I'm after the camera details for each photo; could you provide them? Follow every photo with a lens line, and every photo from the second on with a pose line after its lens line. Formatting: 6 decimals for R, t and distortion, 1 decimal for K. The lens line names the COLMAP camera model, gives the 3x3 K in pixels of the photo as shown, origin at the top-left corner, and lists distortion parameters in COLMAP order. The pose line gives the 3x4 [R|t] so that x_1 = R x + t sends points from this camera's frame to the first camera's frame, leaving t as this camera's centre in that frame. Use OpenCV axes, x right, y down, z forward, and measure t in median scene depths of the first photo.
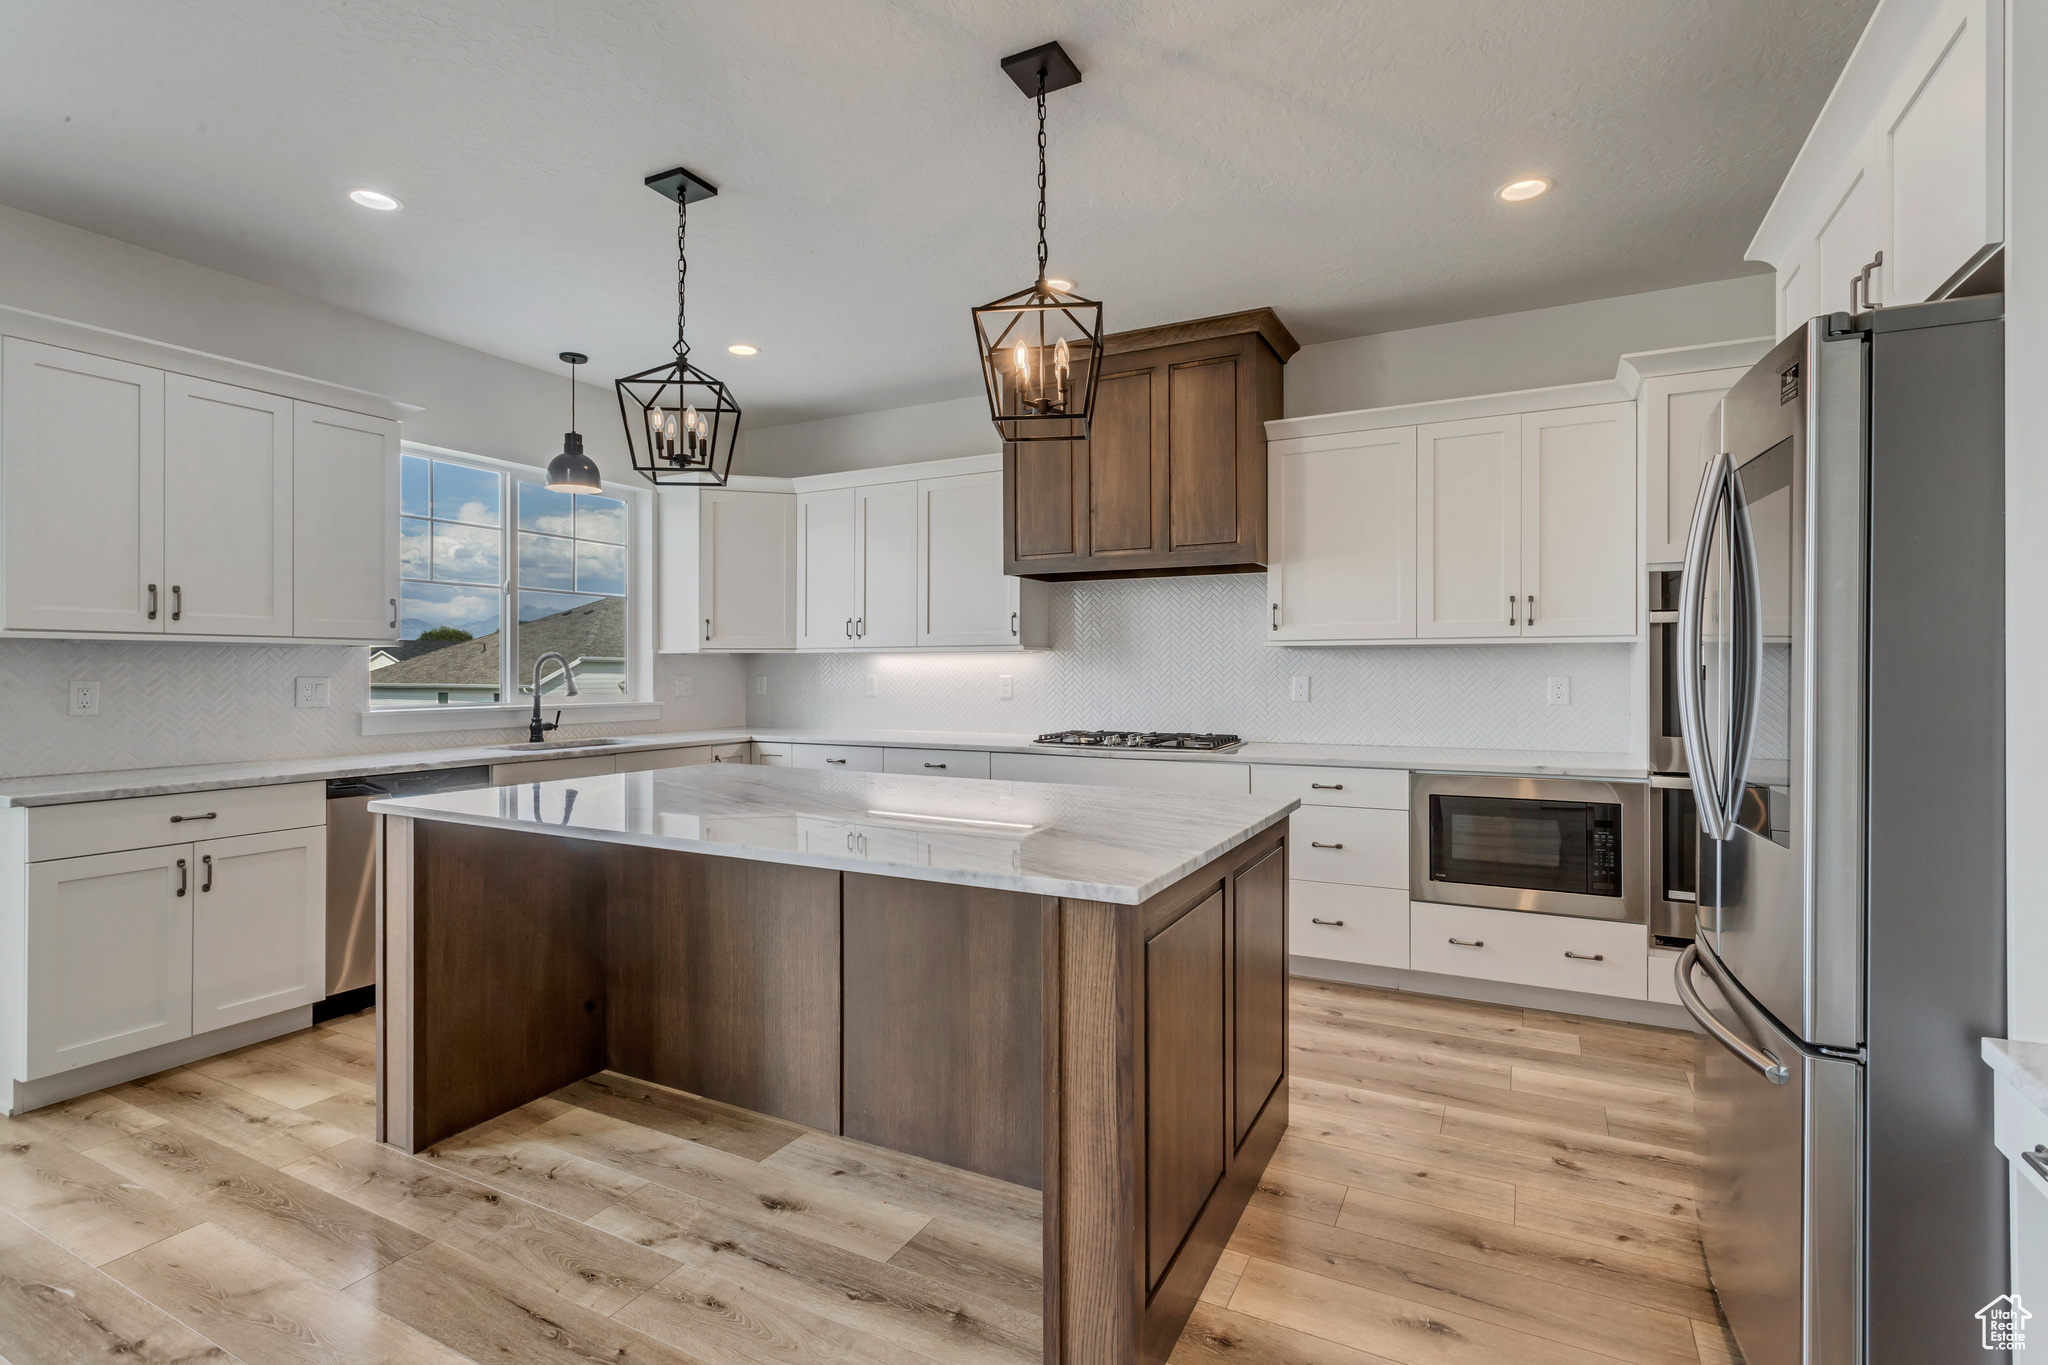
lens RADIAL K [[965.4, 0, 1025.2], [0, 965.4, 673.3], [0, 0, 1]] dist [0.000071, 0.001015]
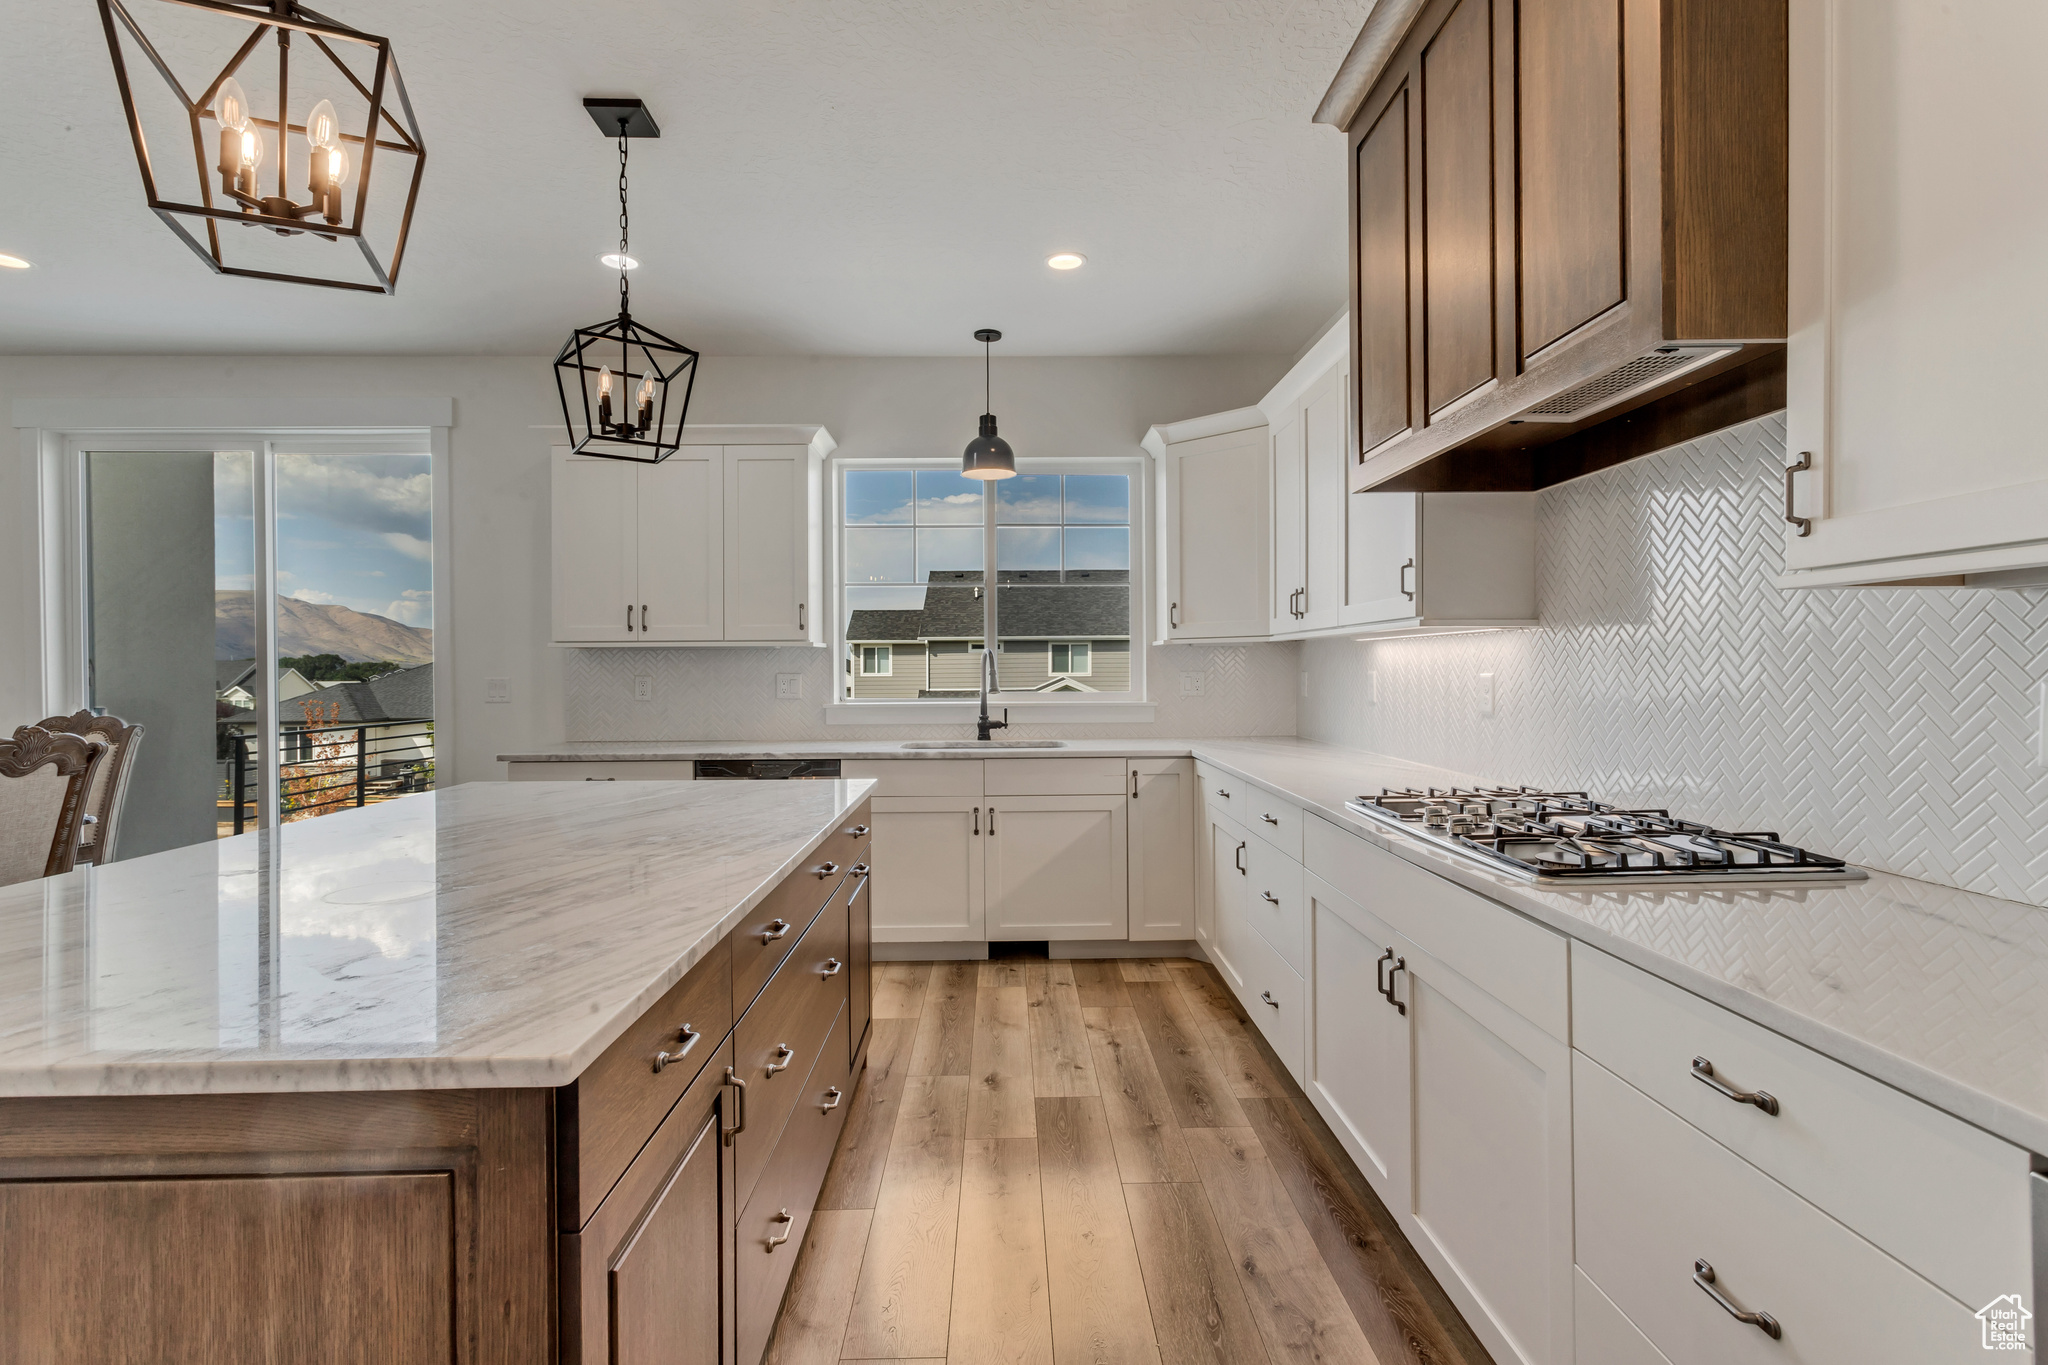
lens RADIAL K [[965.4, 0, 1015.4], [0, 965.4, 674.3], [0, 0, 1]] dist [0.000071, 0.001015]
pose [[0.481942, 0.004684, -0.876190, 0.373411], [0.003432, 0.999968, 0.007233, -0.002460], [0.876196, -0.006493, 0.481911, 0.564738]]
